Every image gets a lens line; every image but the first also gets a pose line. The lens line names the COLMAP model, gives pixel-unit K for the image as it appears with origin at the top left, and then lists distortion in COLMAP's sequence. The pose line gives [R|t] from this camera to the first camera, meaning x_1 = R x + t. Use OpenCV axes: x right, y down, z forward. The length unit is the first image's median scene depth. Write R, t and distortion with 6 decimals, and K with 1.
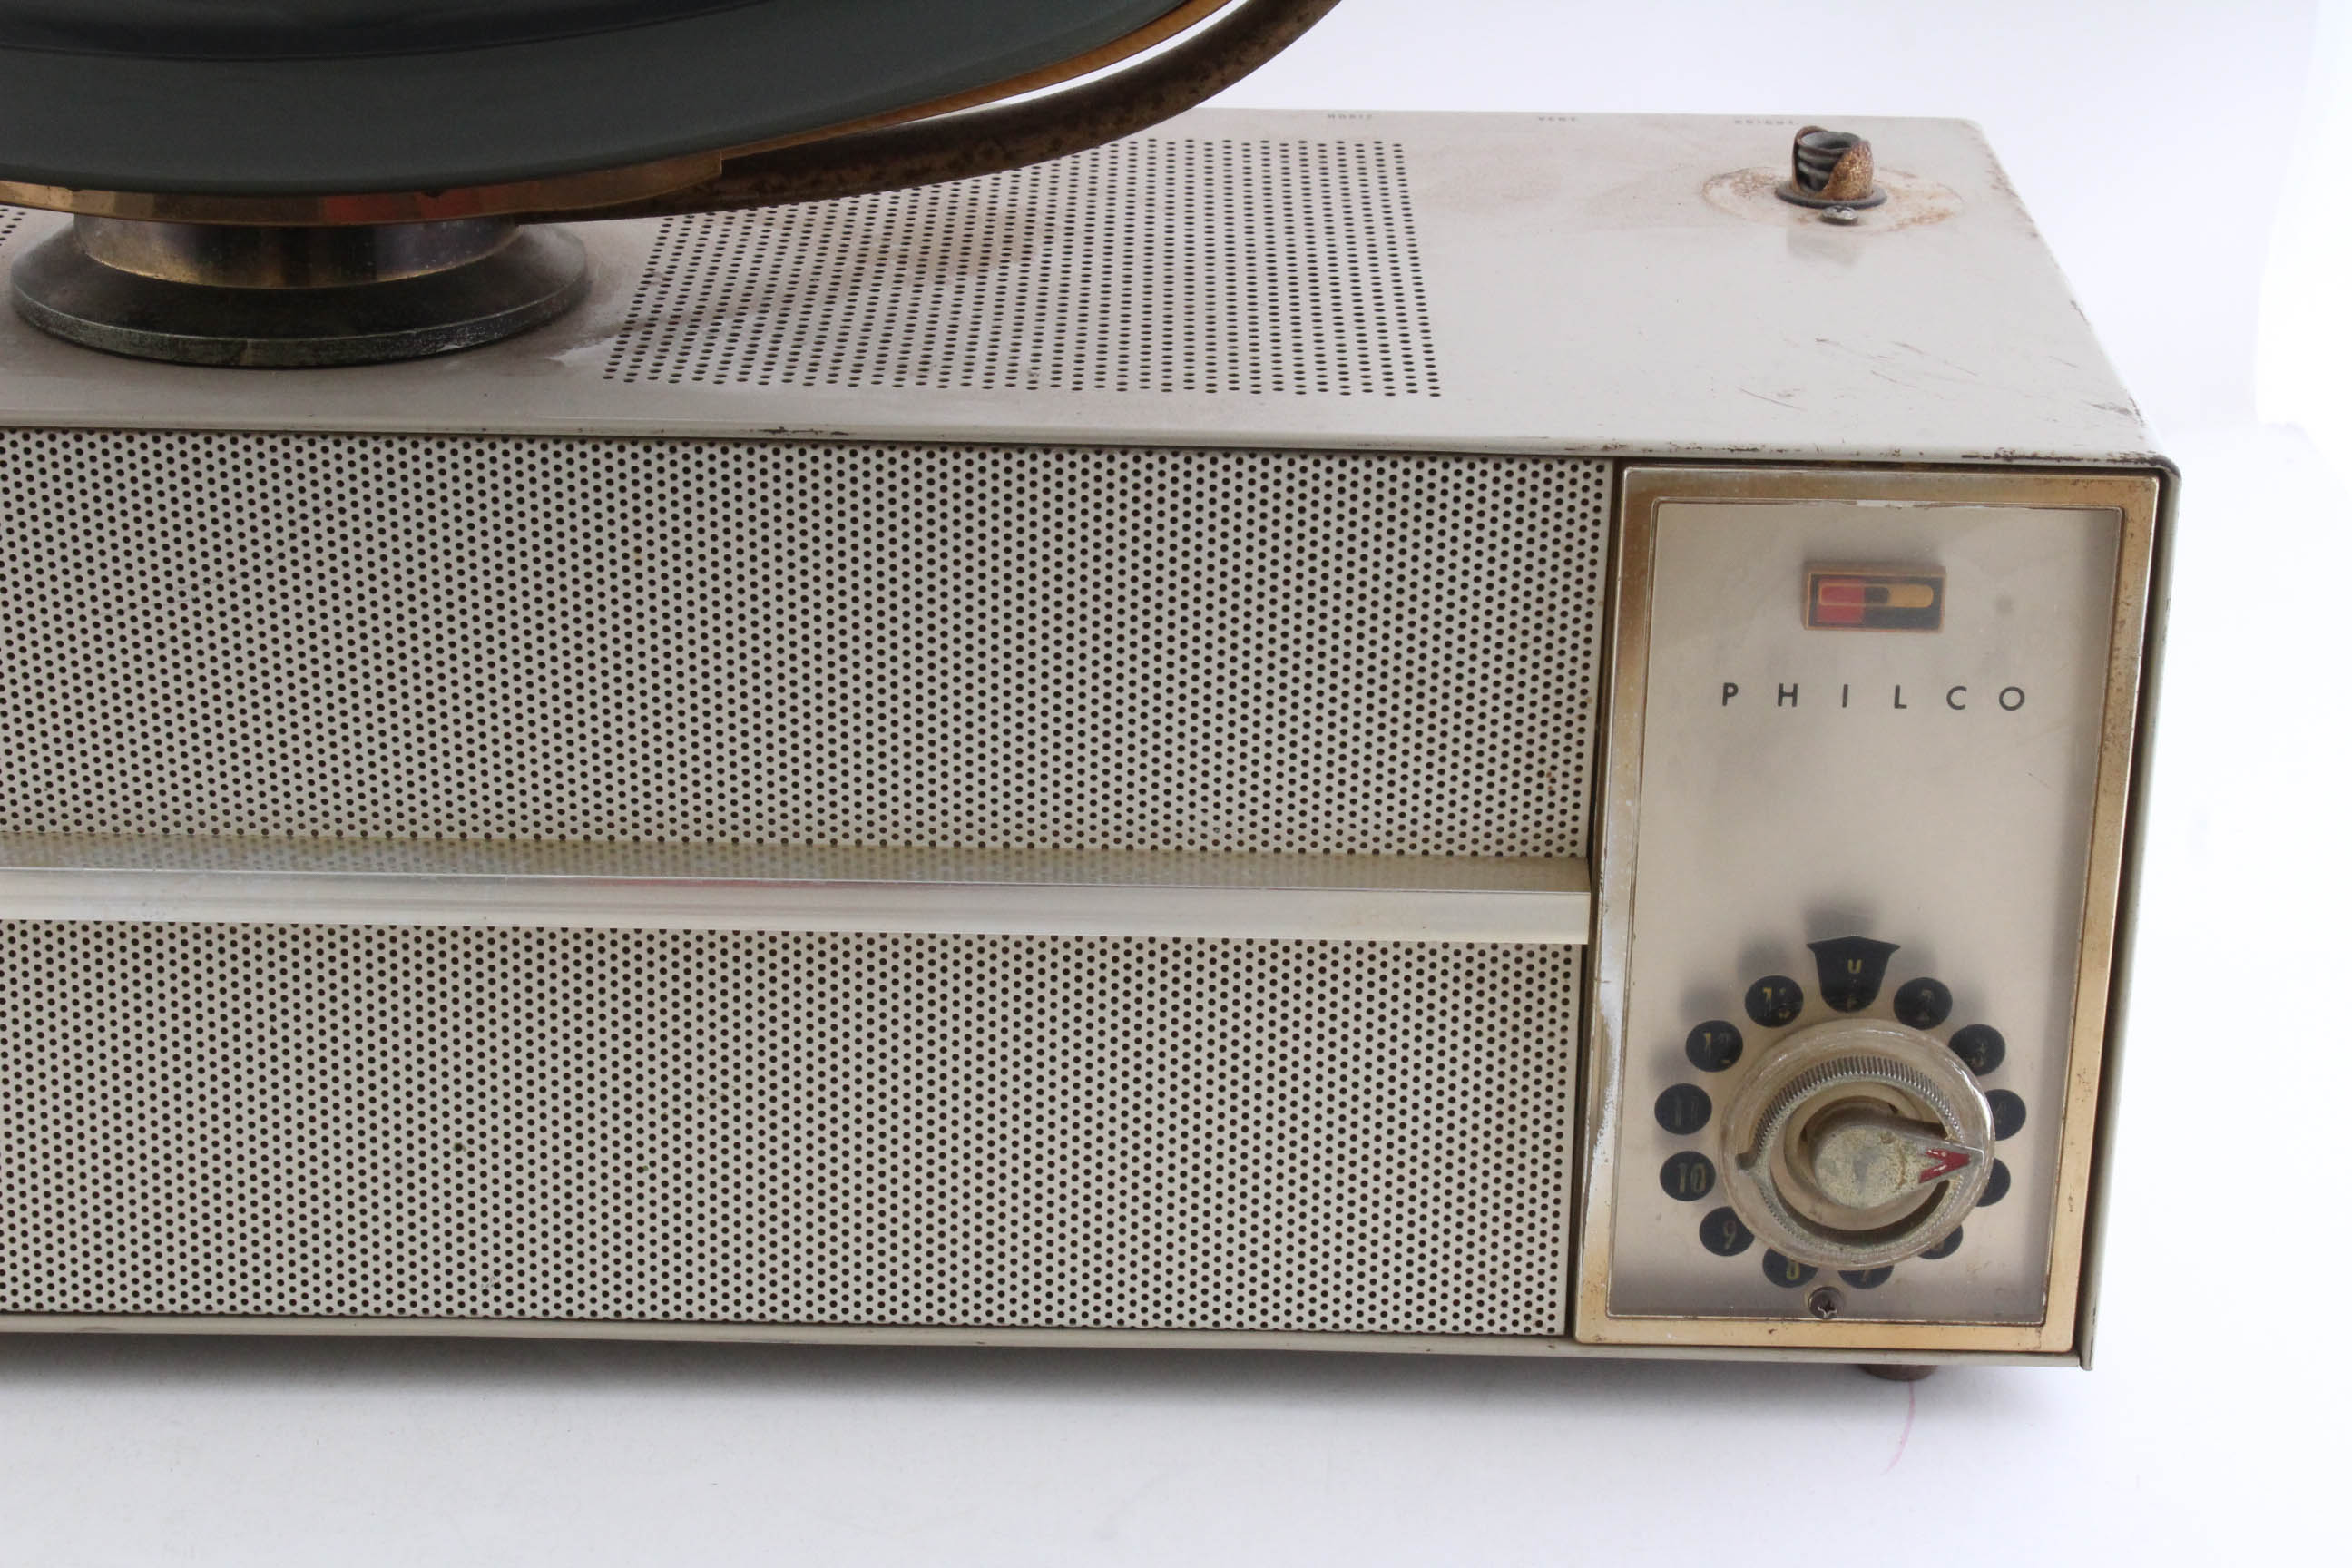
lens RADIAL K [[4937.6, 0, 1176.0], [0, 4937.6, 784.0], [0, 0, 1]] dist [0.044147, -0.014657]
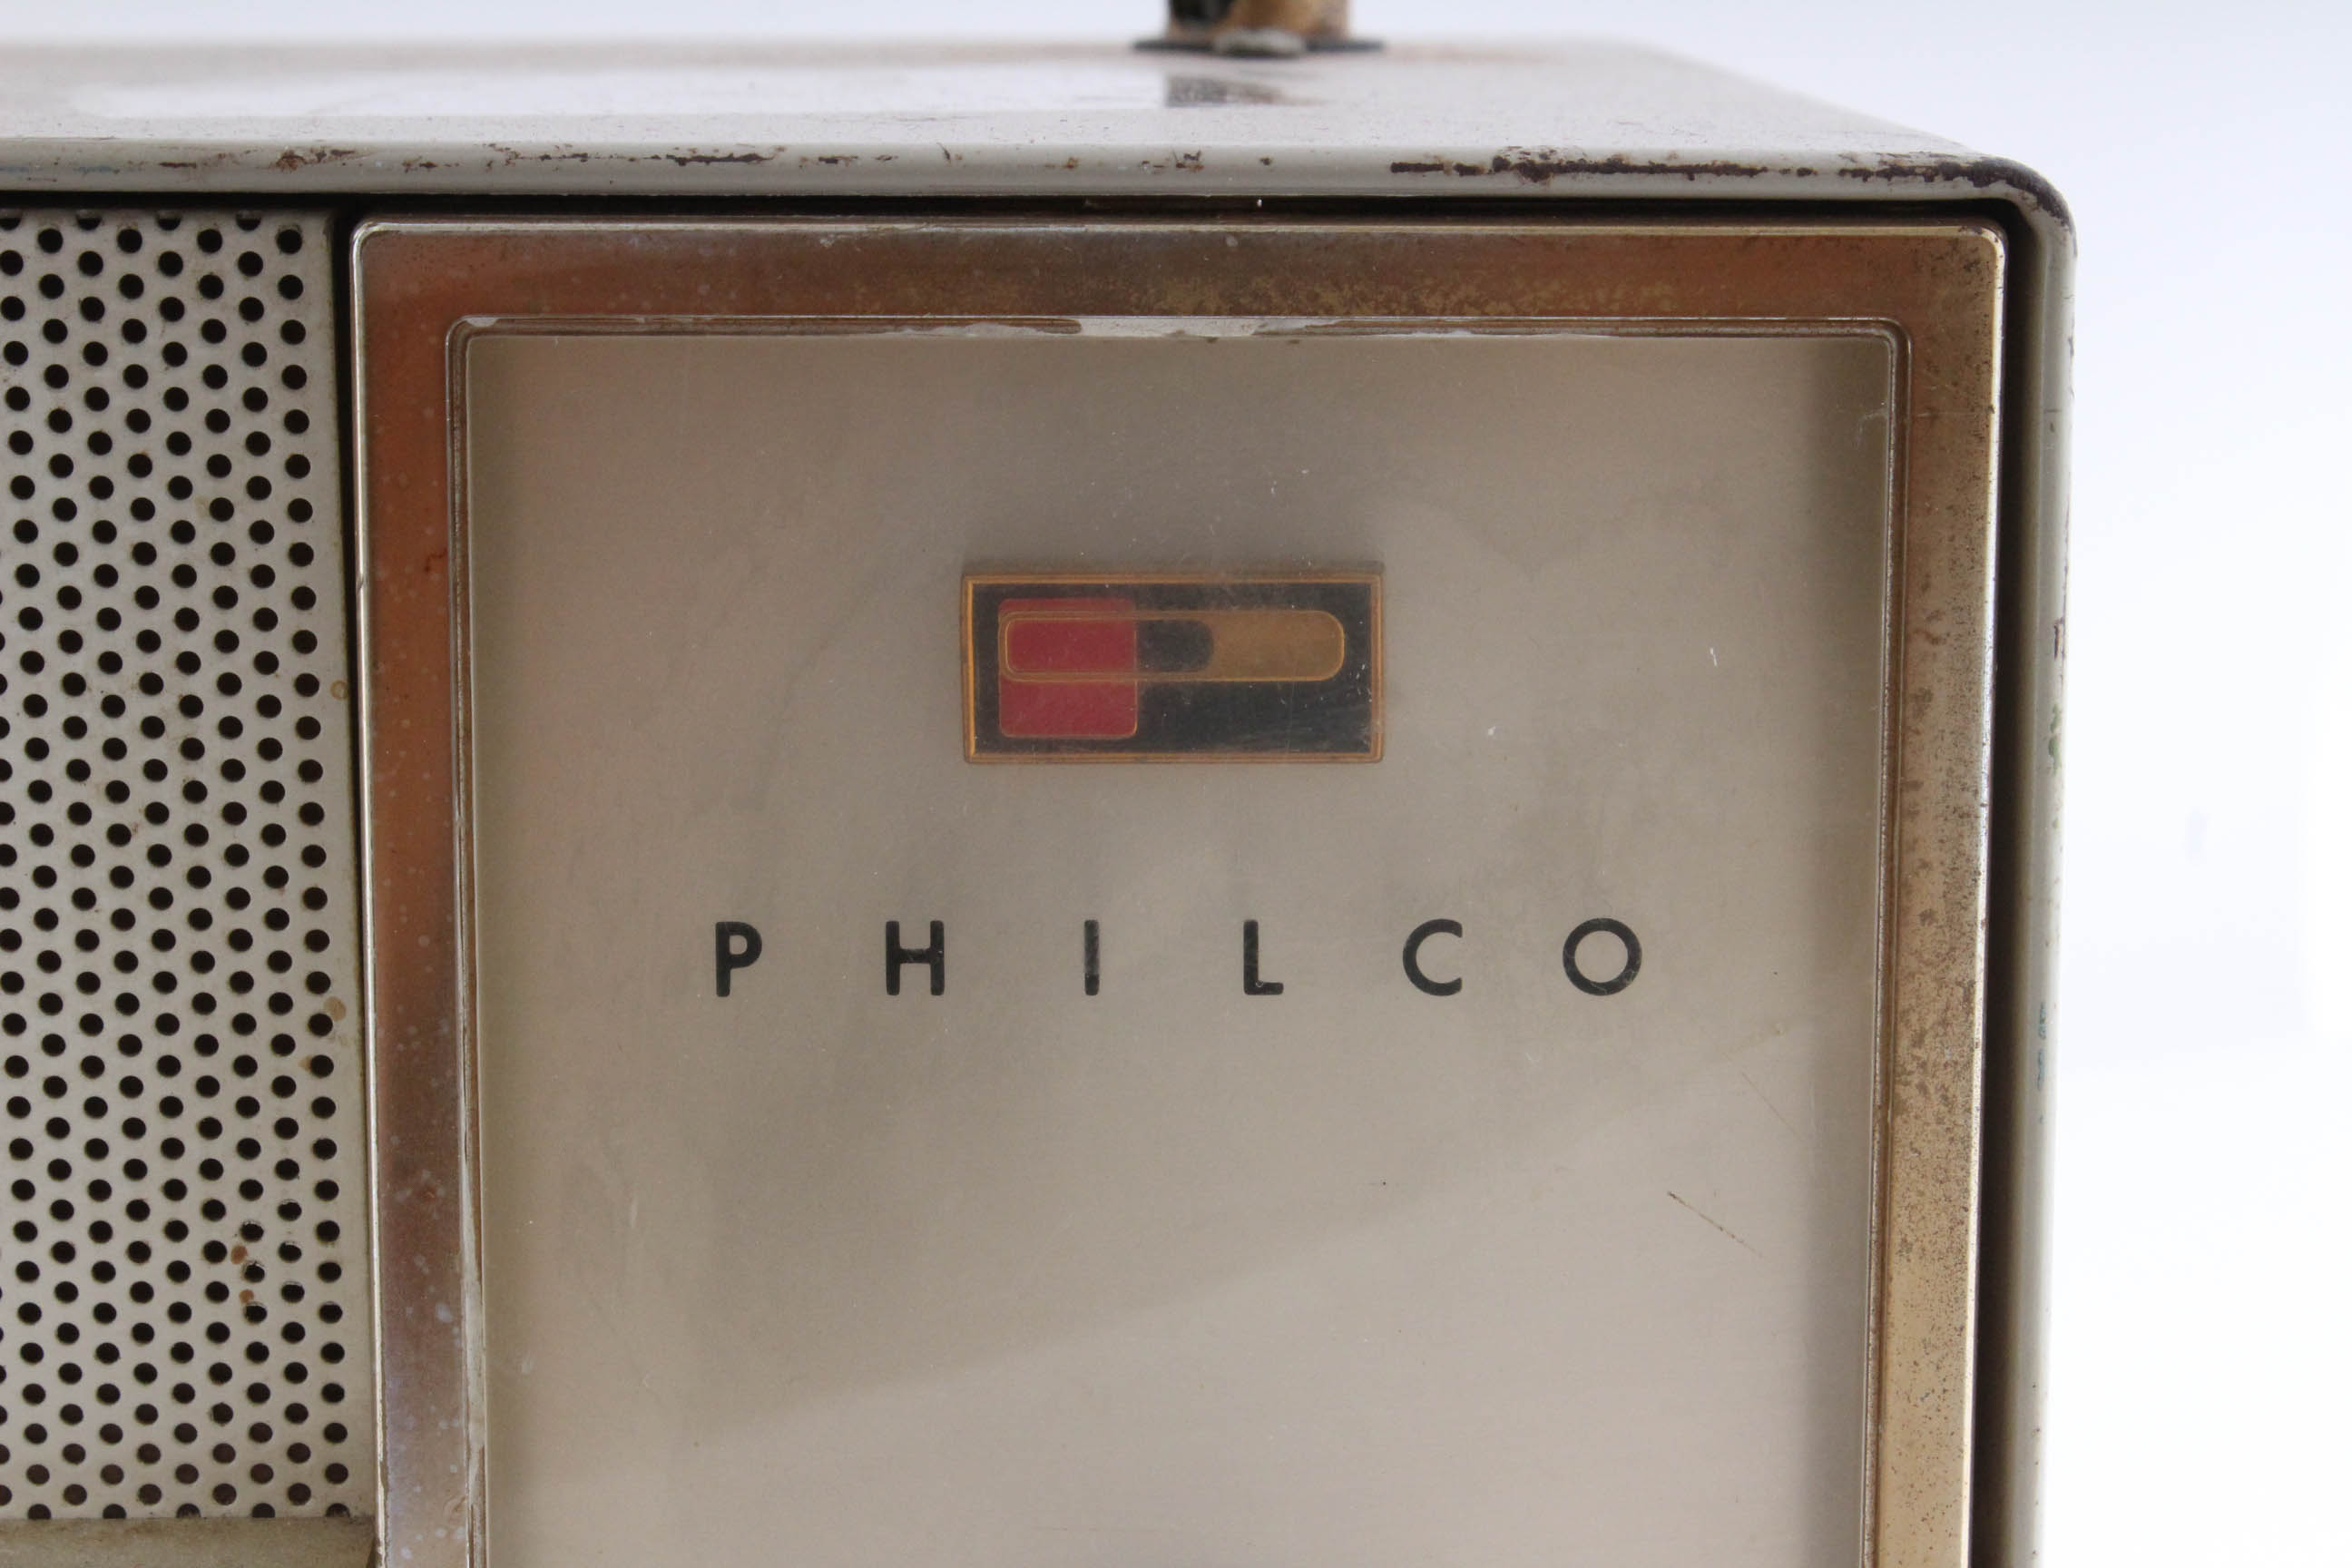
lens RADIAL K [[3909.0, 0, 1176.0], [0, 3909.0, 784.0], [0, 0, 1]] dist [0.043875, 0.121883]
pose [[0.999694, -0.019486, 0.015215, 0.137664], [0.022811, 0.964313, -0.263781, 0.039383], [-0.009532, 0.264048, 0.964462, 0.750498]]
